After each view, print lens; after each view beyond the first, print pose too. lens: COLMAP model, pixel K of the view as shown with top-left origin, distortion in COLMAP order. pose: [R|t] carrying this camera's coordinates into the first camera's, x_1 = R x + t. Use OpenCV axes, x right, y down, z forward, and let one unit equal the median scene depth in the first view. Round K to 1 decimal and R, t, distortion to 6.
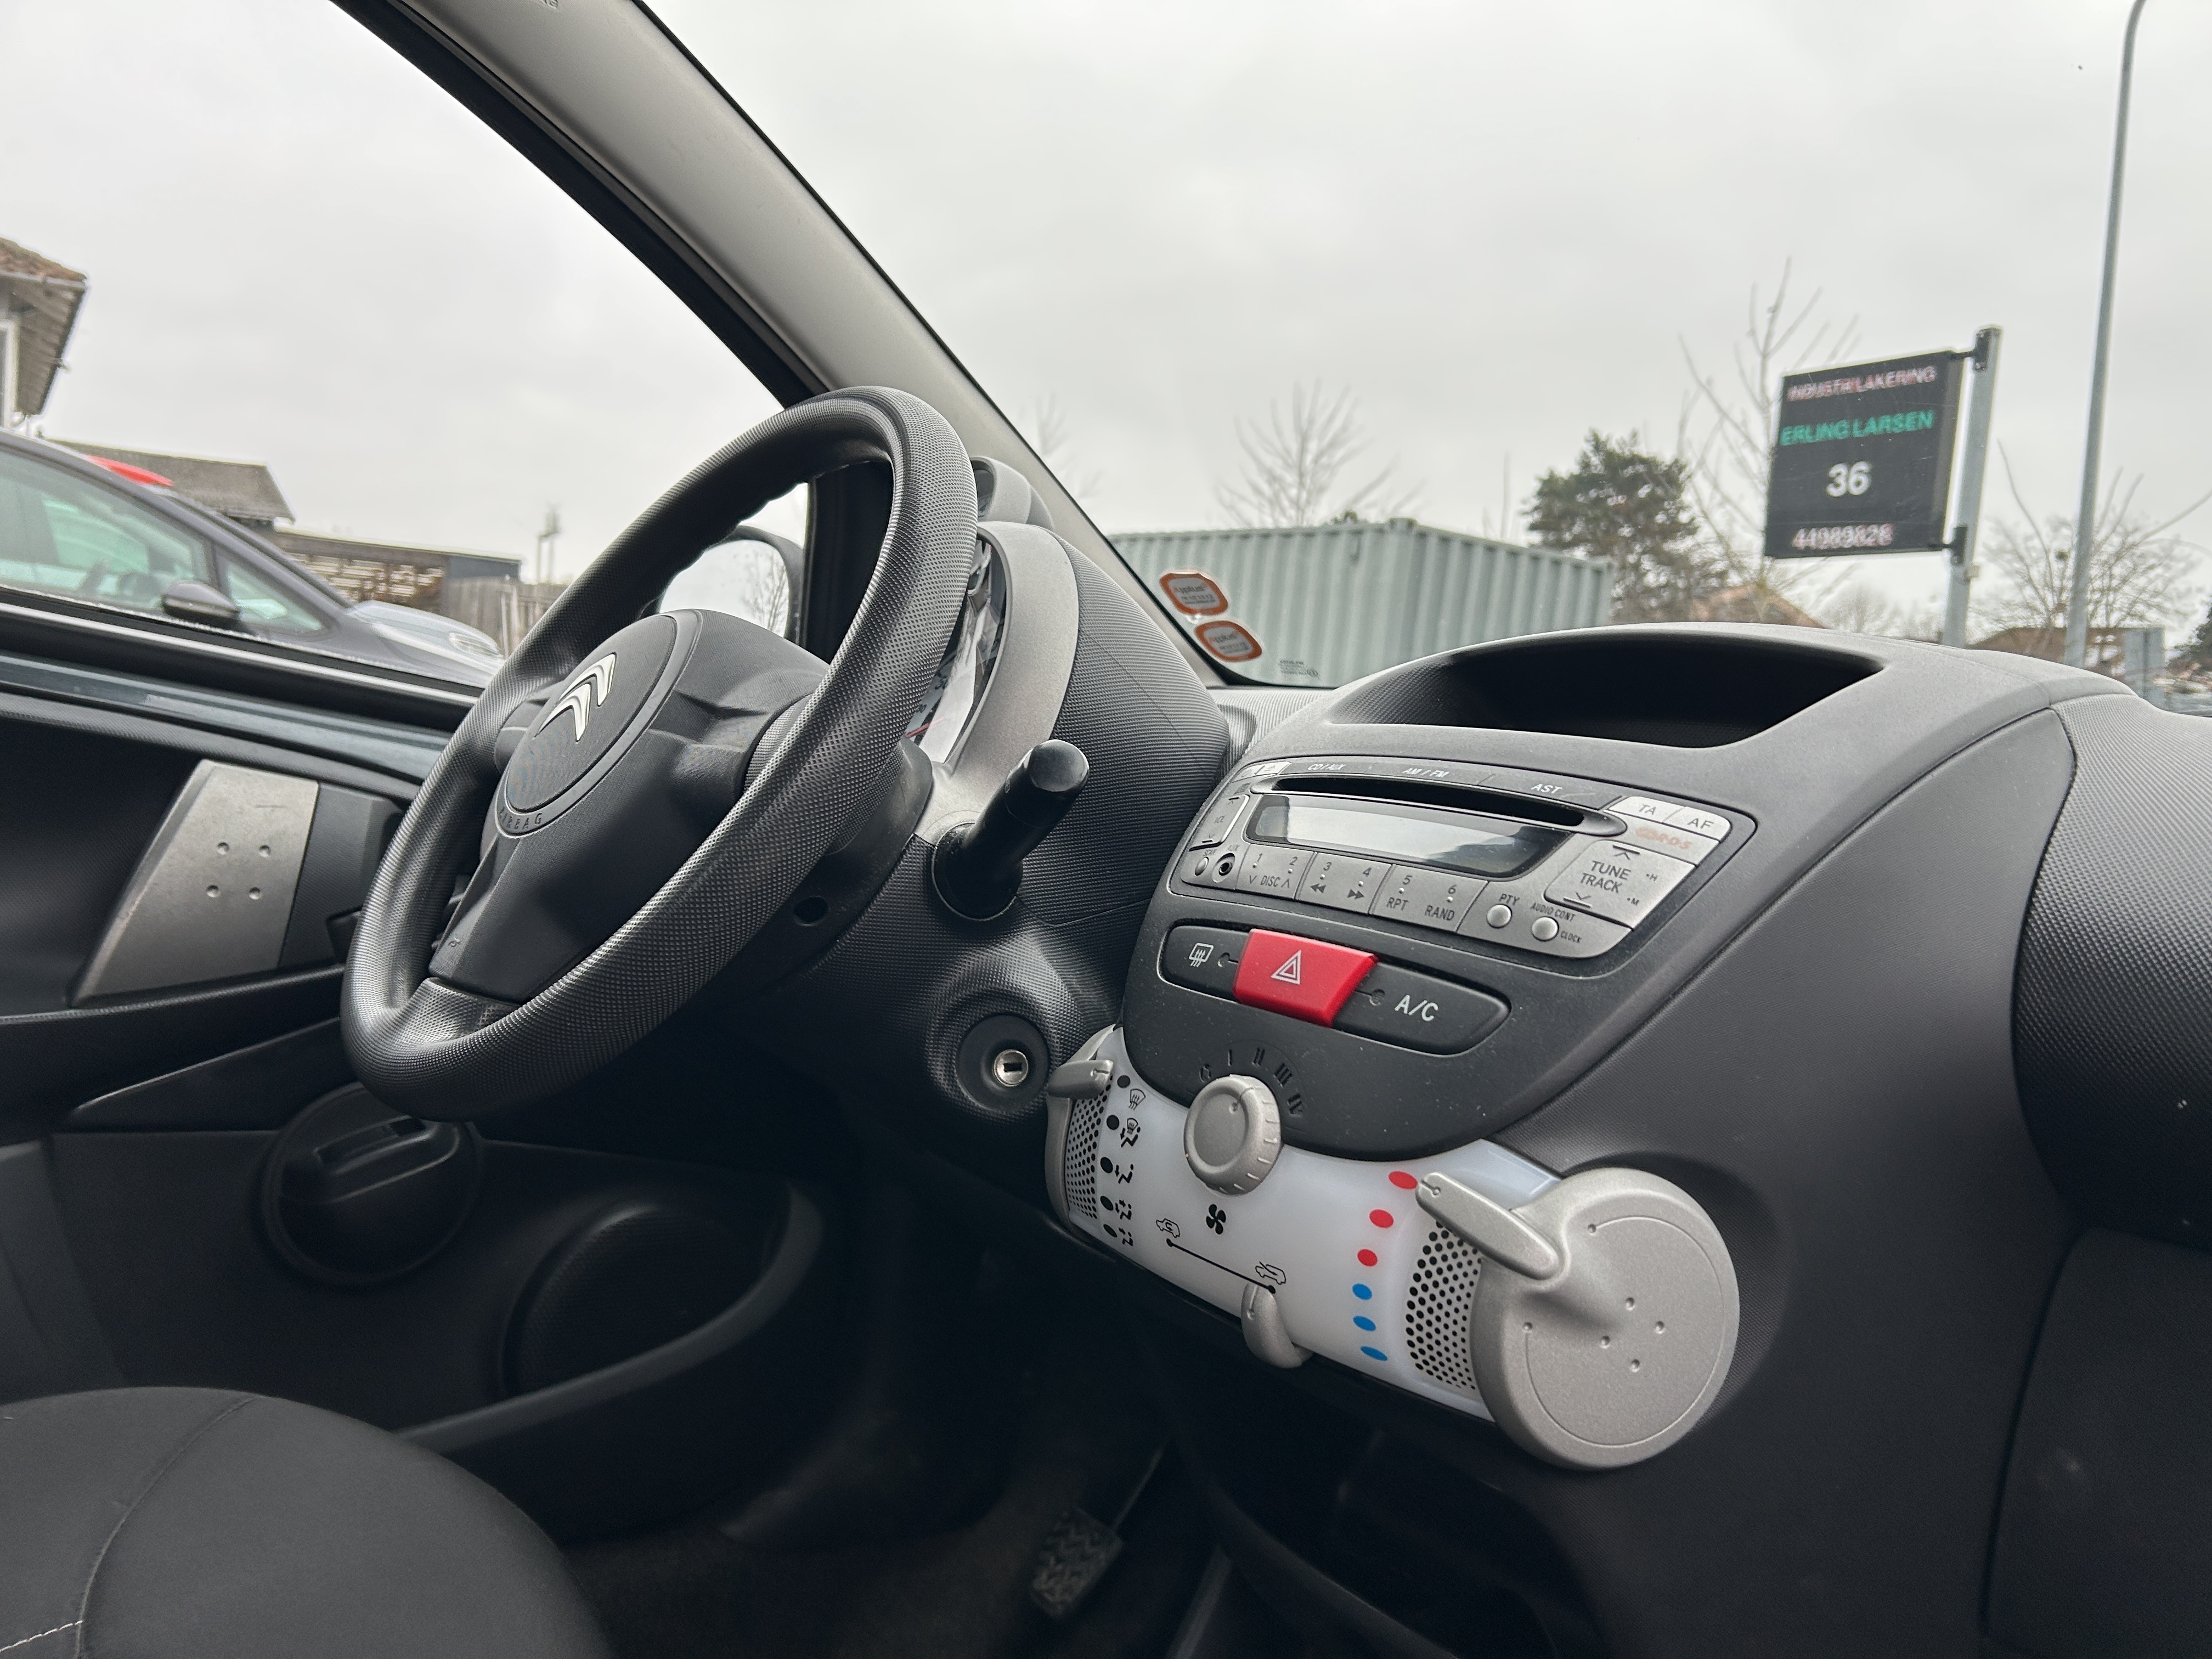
lens RADIAL K [[1636.1, 0, 1106.0], [0, 1636.1, 829.5], [0, 0, 1]] dist [0.042270, -0.003138]
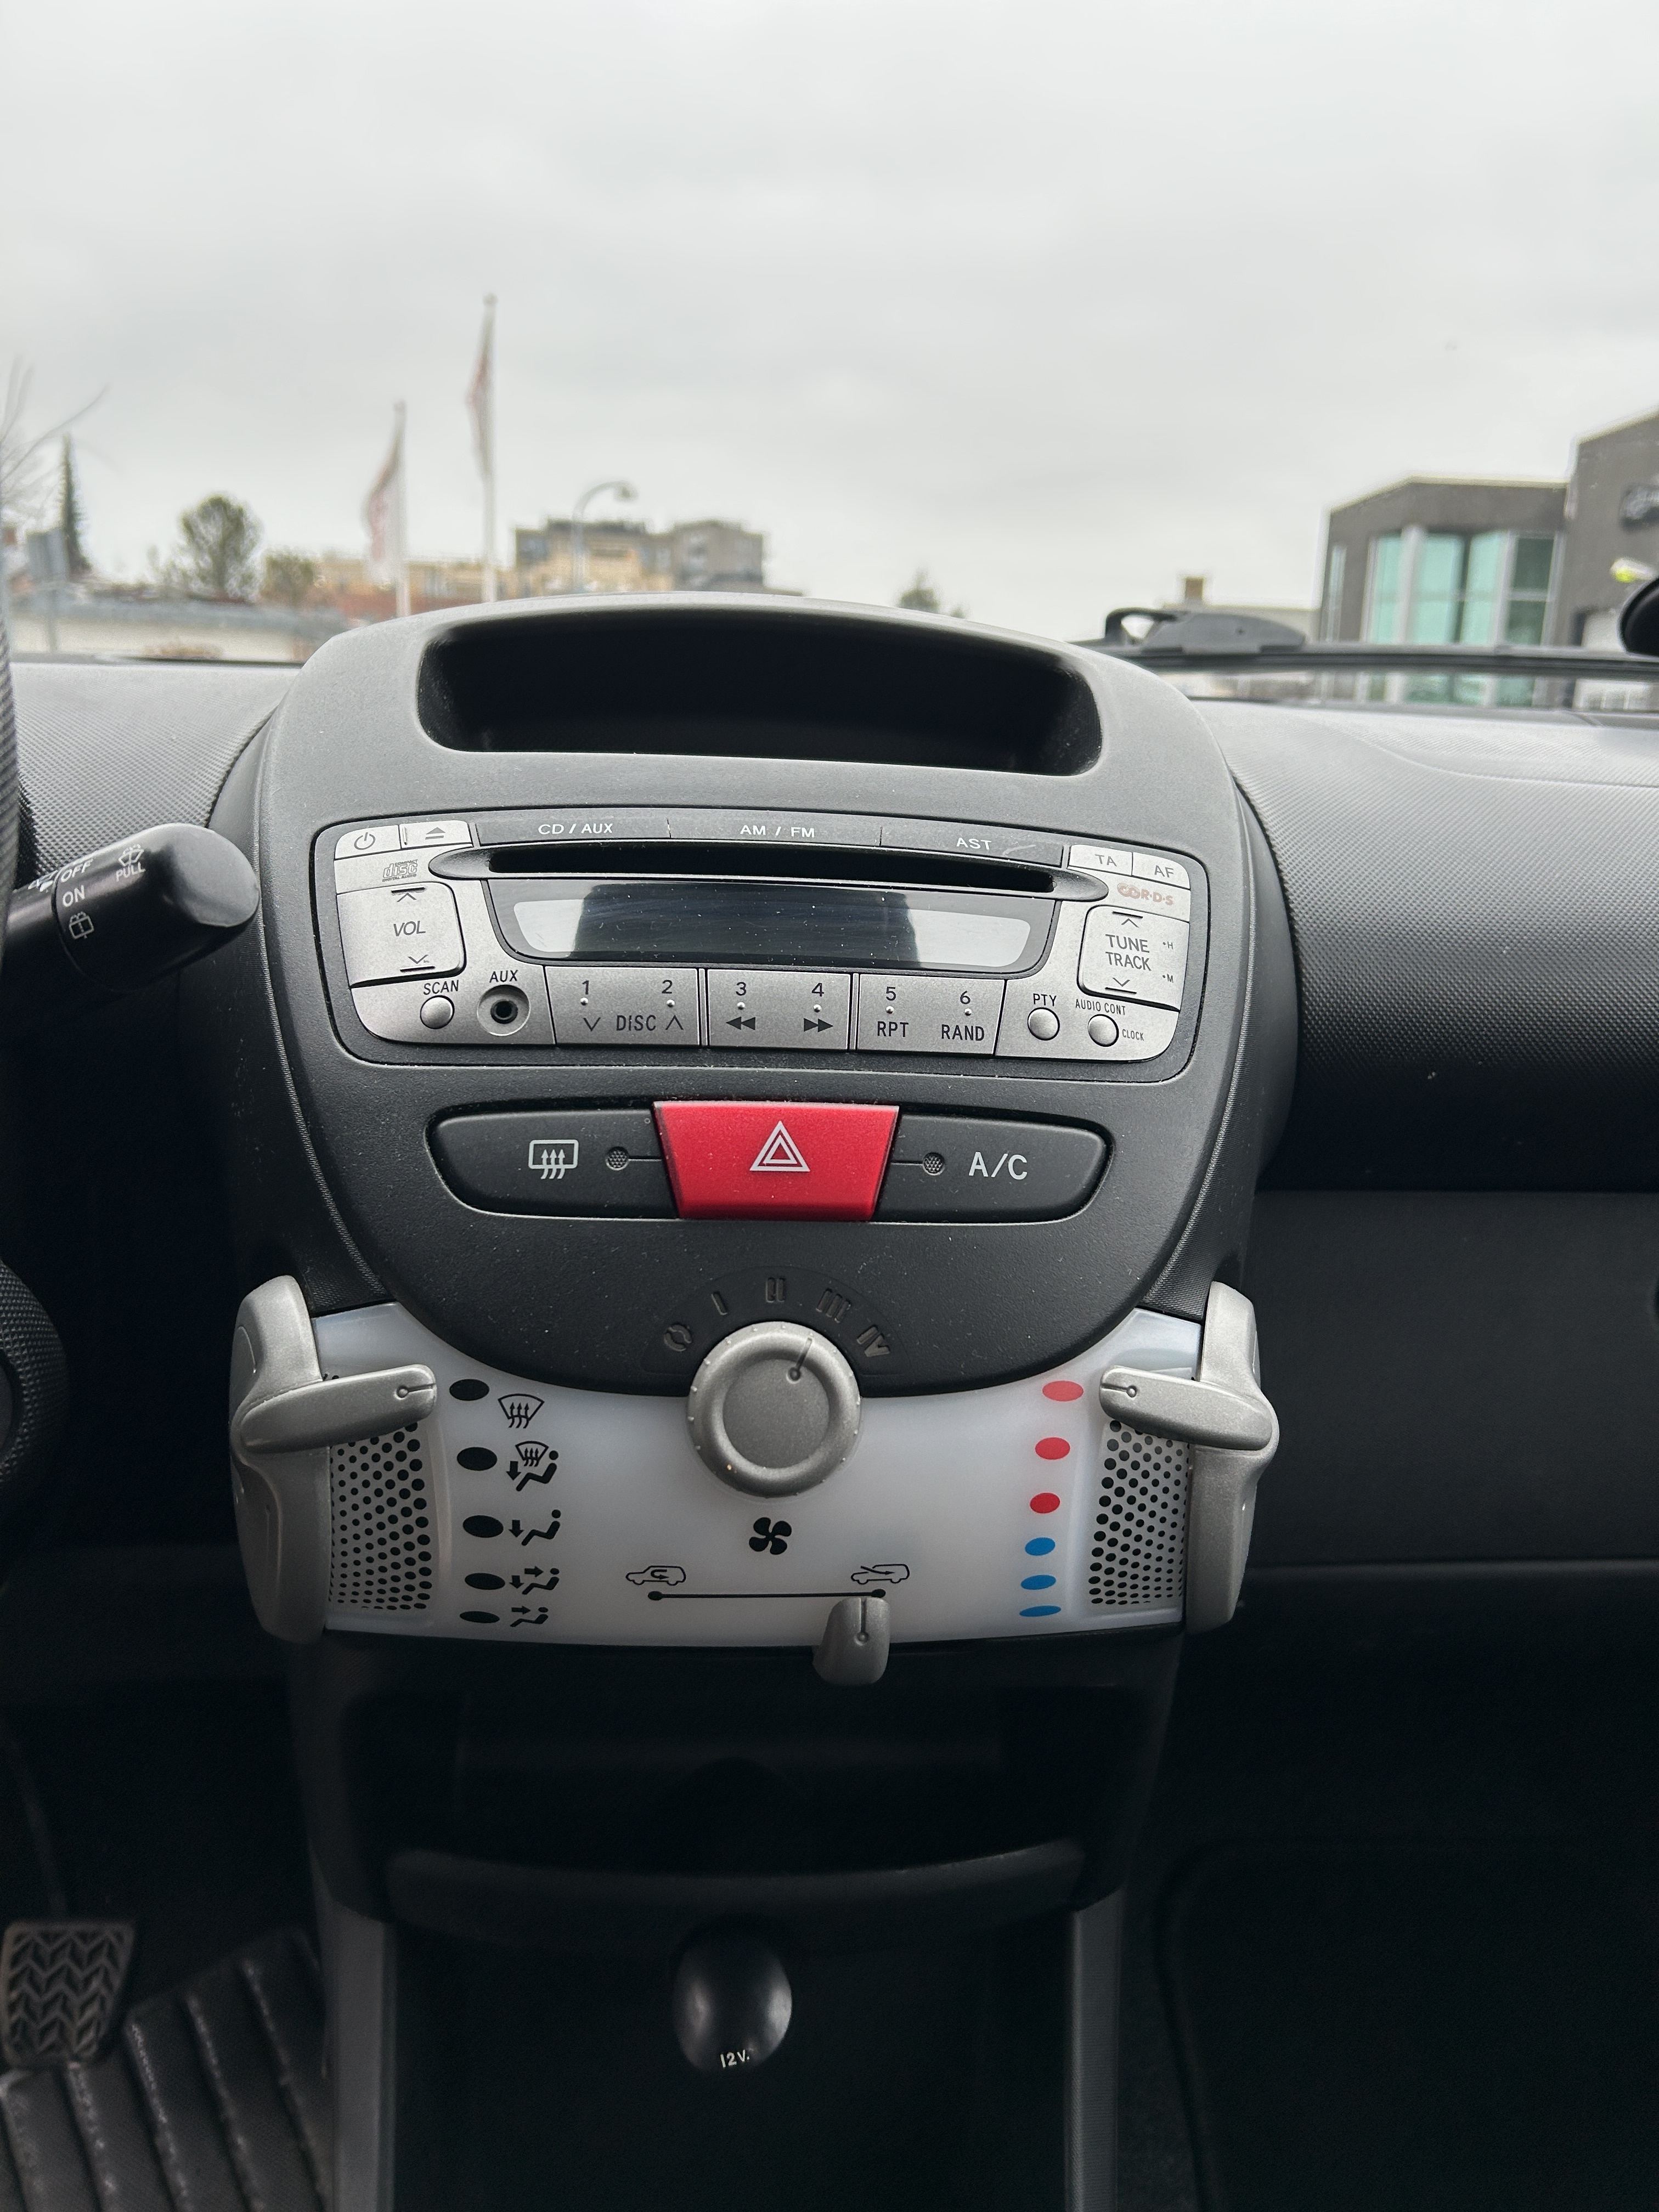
lens RADIAL K [[1636.1, 0, 830.1], [0, 1636.1, 1190.7], [0, 0, 1]] dist [0.042270, -0.003138]
pose [[0.559580, -0.261397, 0.786475, -0.409899], [0.065339, 0.959919, 0.272554, -0.081448], [-0.826197, -0.101128, 0.554231, 0.612840]]
